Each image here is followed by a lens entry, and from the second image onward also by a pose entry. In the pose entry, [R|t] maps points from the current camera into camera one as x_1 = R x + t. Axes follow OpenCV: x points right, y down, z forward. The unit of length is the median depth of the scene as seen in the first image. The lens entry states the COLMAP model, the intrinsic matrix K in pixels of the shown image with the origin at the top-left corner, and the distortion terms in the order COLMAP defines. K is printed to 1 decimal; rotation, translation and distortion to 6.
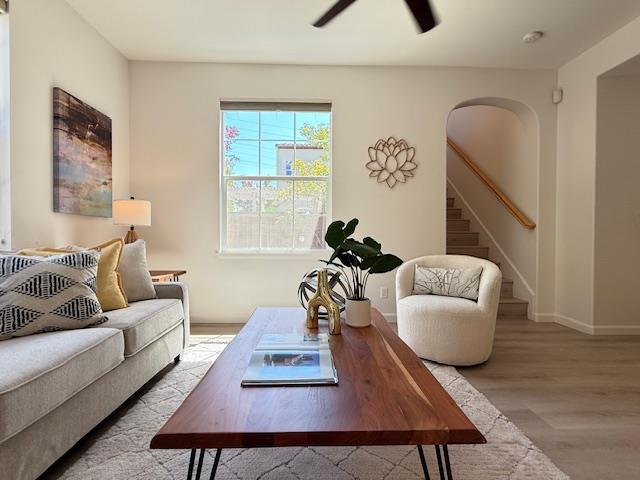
lens RADIAL K [[306.8, 0, 315.5], [0, 306.8, 240.3], [0, 0, 1]] dist [0.000606, -0.000901]
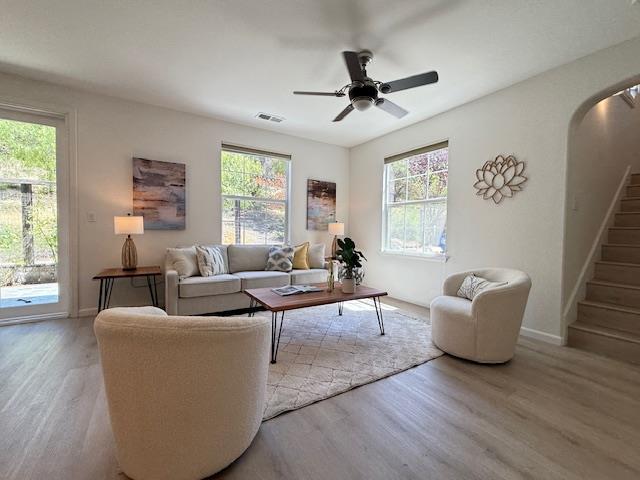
lens RADIAL K [[267.9, 0, 319.6], [0, 267.9, 239.6], [0, 0, 1]] dist [0.001124, -0.000306]
pose [[0.516022, 0.035792, -0.855827, 0.858691], [-0.030945, 0.999253, 0.023132, -0.053615], [0.856016, 0.014546, 0.516745, -0.024401]]
